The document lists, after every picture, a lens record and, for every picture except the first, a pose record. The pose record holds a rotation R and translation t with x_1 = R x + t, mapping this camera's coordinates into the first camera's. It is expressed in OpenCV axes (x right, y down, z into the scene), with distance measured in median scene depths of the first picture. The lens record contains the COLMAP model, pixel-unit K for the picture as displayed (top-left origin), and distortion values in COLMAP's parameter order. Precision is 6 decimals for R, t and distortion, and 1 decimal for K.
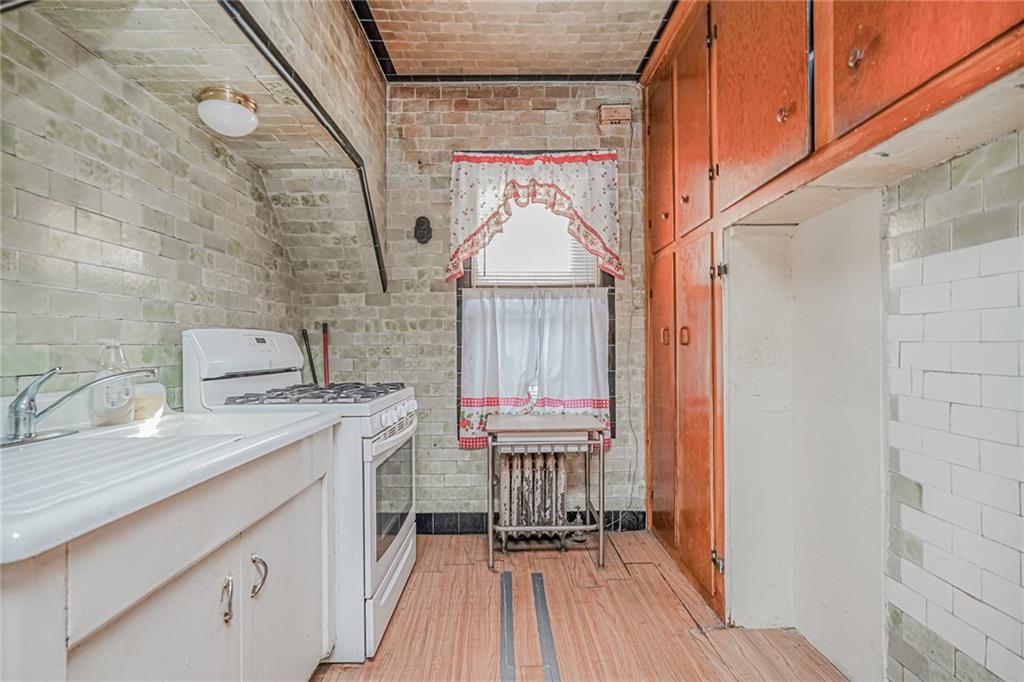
lens RADIAL K [[466.9, 0, 511.8], [0, 466.9, 344.9], [0, 0, 1]] dist [-0.008037, 0.004366]
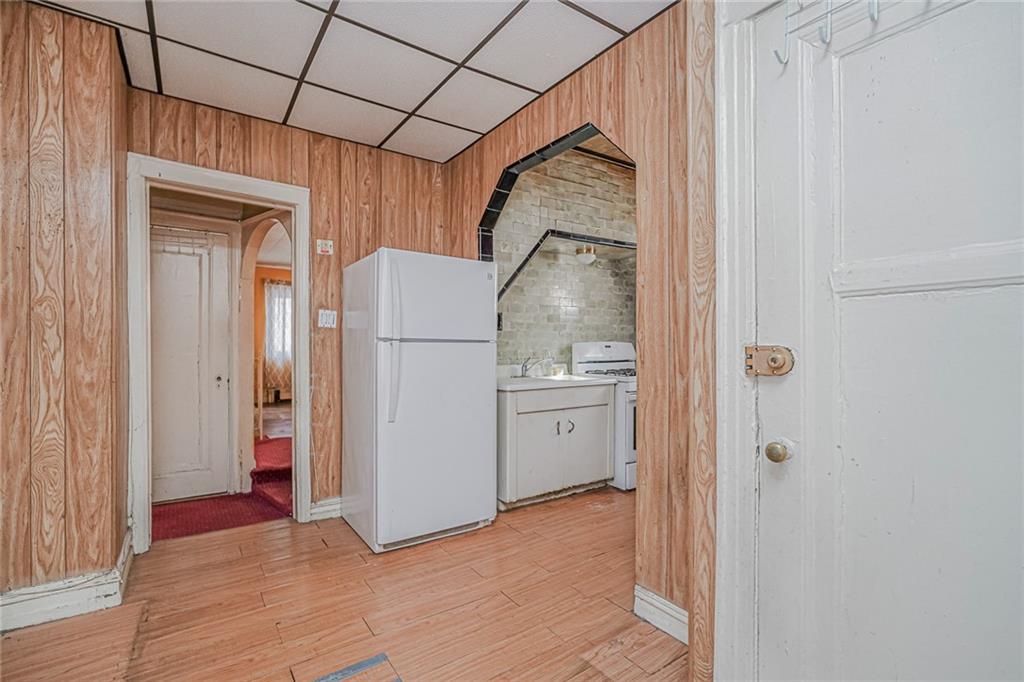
lens RADIAL K [[466.9, 0, 507.9], [0, 466.9, 340.7], [0, 0, 1]] dist [-0.008037, 0.004366]
pose [[0.554084, 0.000303, -0.832461, 0.829609], [0.005019, 0.999981, 0.003704, -0.038286], [0.832446, -0.006231, 0.554071, -0.486642]]
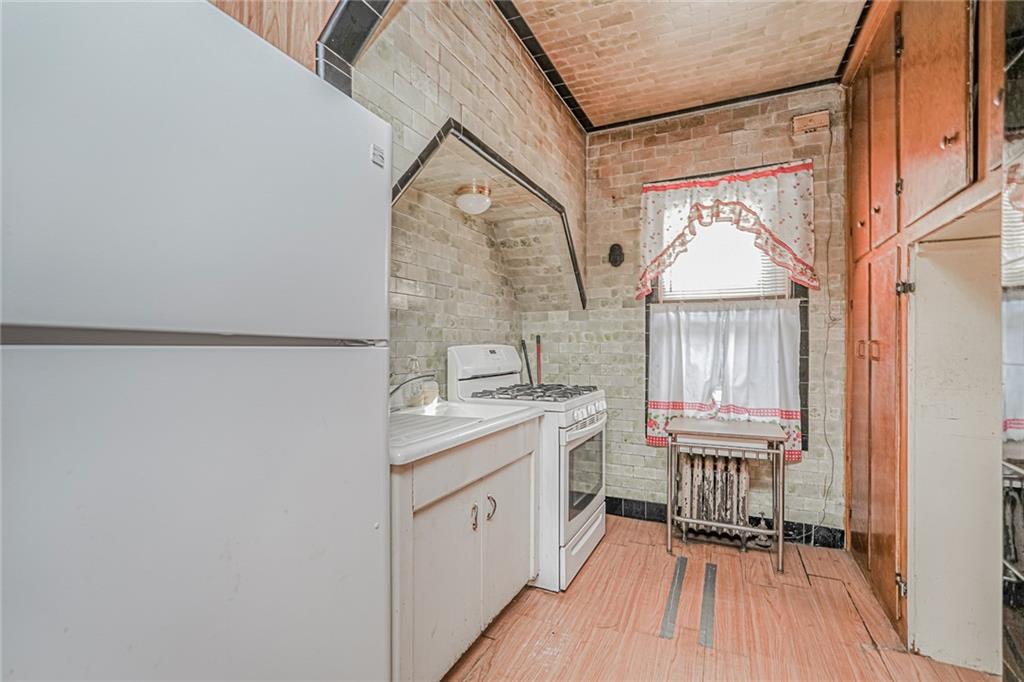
lens RADIAL K [[466.9, 0, 507.6], [0, 466.9, 343.0], [0, 0, 1]] dist [-0.008037, 0.004366]
pose [[0.893949, 0.004623, -0.448144, 0.101850], [-0.002877, 0.999985, 0.004576, -0.034390], [0.448159, -0.002801, 0.893950, -0.183566]]
